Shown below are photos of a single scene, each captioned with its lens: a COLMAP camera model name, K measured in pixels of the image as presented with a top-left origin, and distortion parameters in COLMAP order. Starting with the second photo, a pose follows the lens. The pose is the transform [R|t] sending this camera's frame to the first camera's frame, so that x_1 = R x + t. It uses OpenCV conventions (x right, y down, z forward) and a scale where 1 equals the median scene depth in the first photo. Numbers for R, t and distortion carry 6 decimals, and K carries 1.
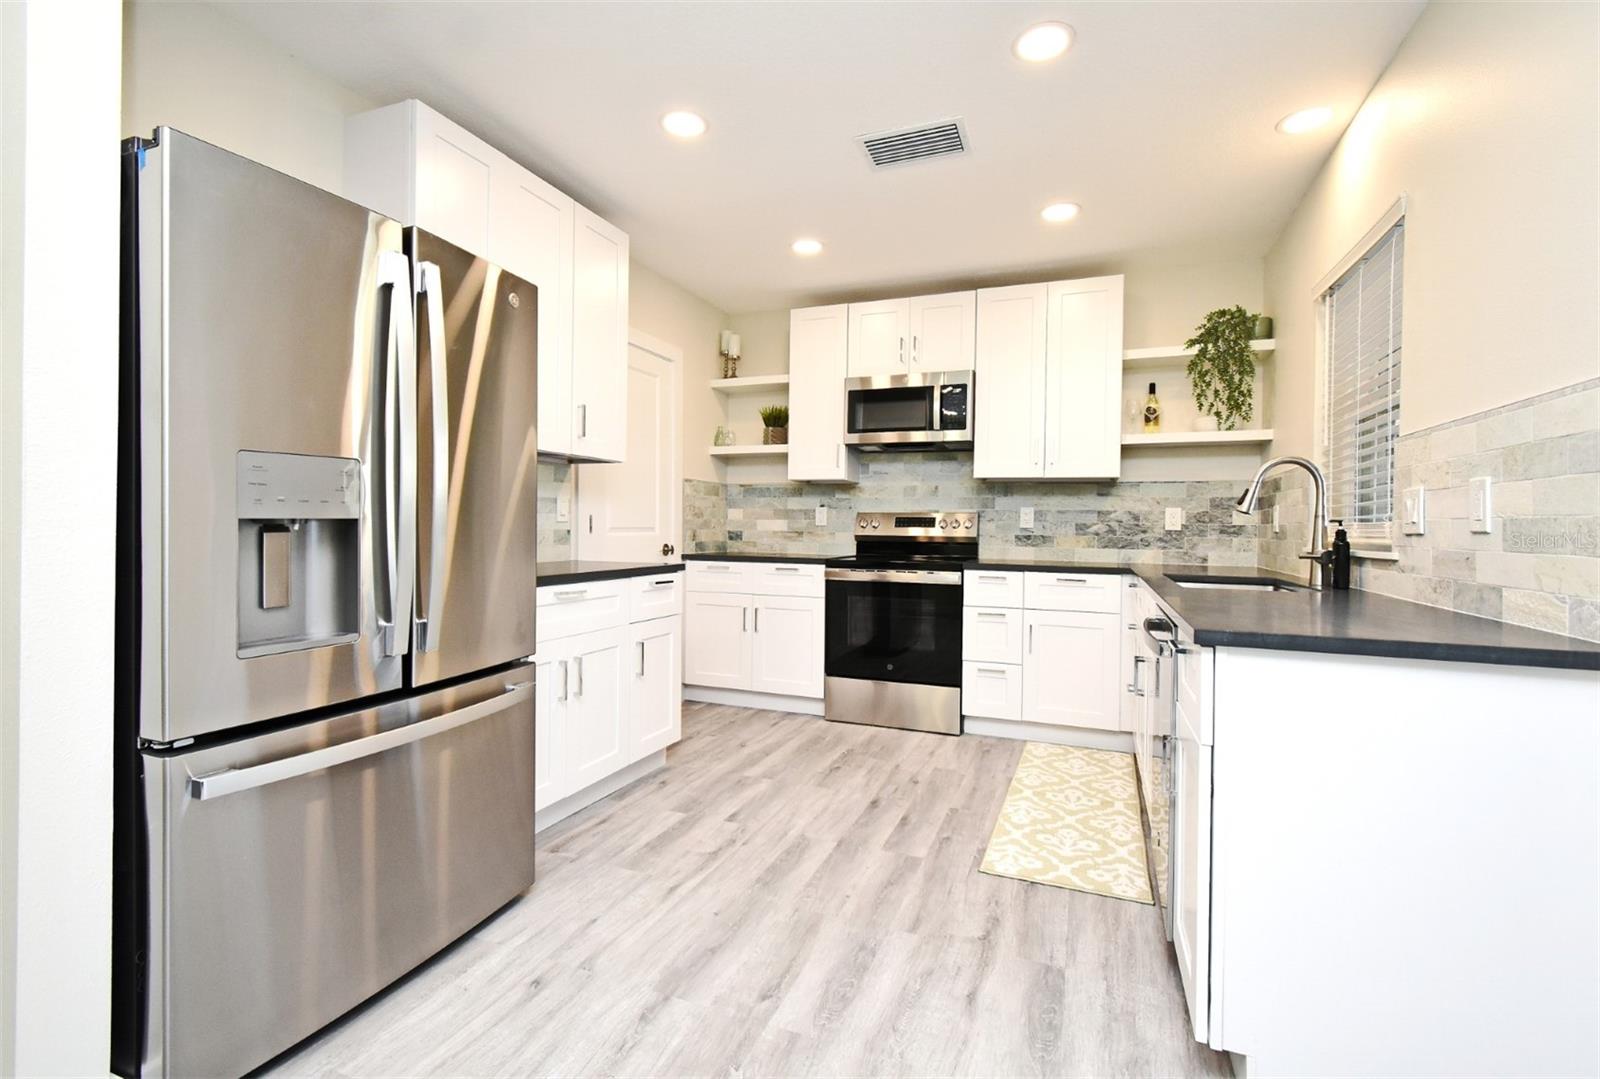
lens RADIAL K [[719.0, 0, 802.7], [0, 719.0, 529.9], [0, 0, 1]] dist [0.001720, 0.000223]
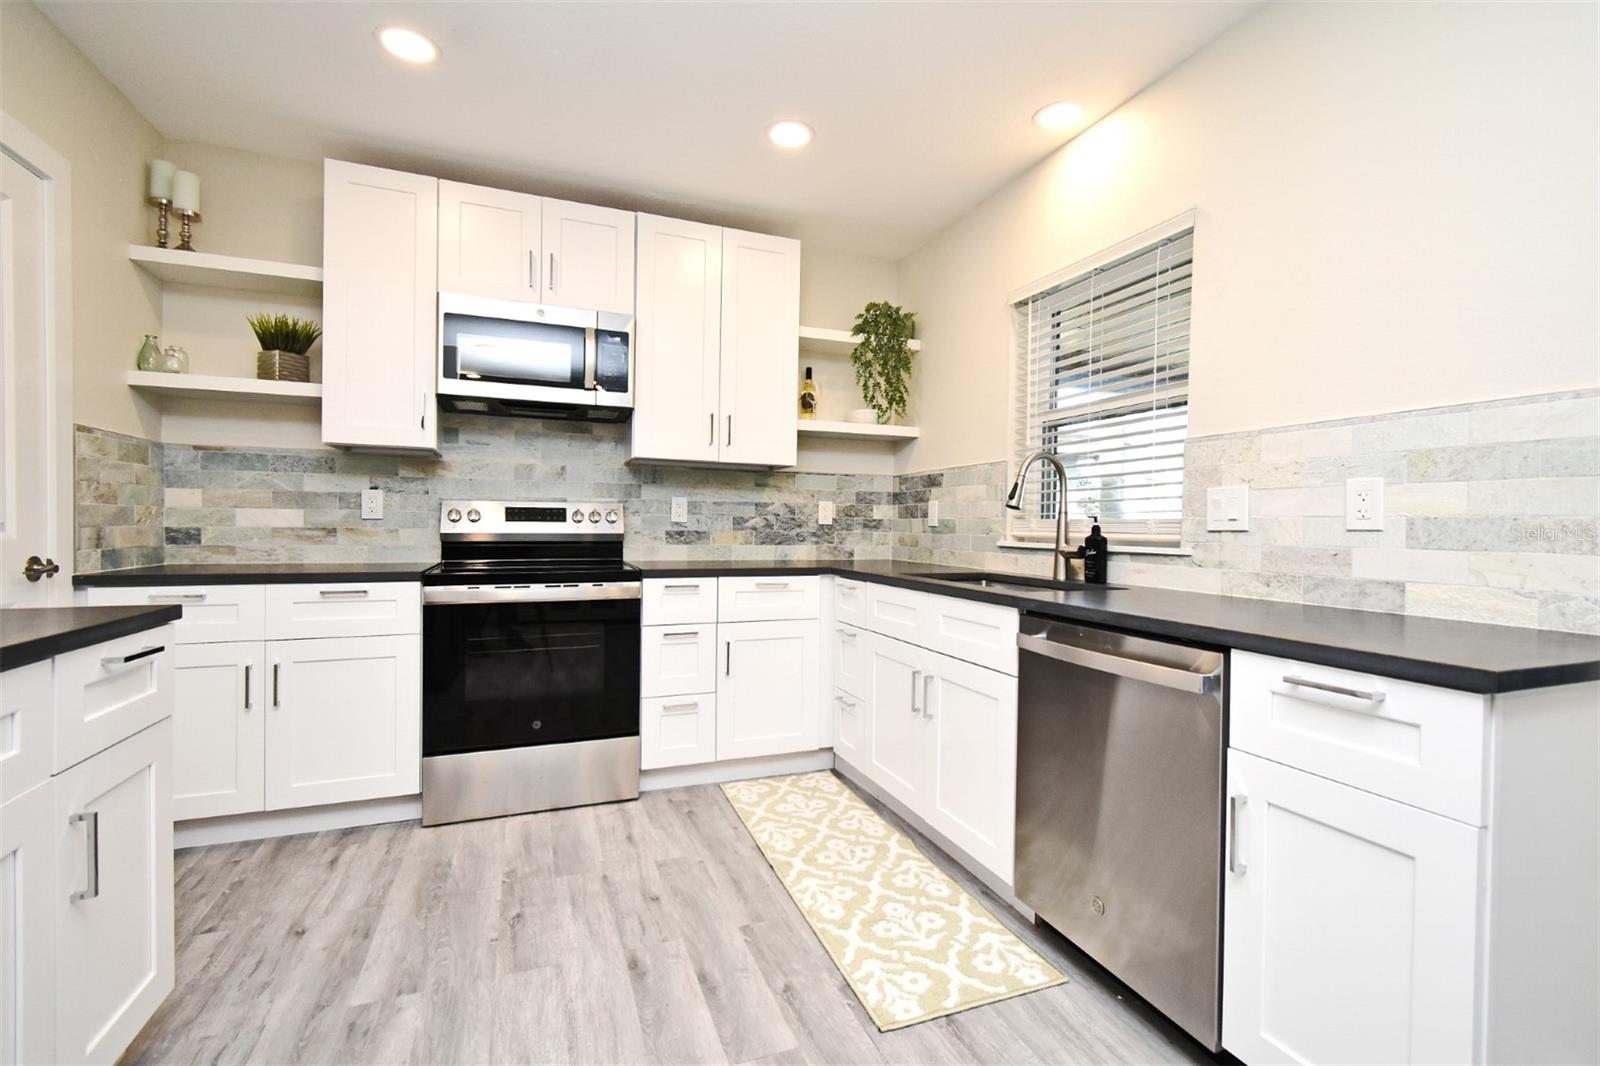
lens RADIAL K [[704.9, 0, 806.3], [0, 704.9, 533.4], [0, 0, 1]] dist [0.009696, -0.005186]
pose [[0.728807, -0.013019, 0.684595, -0.151702], [0.000741, 0.999834, 0.018225, -0.004701], [-0.684719, -0.012776, 0.728695, 0.334660]]
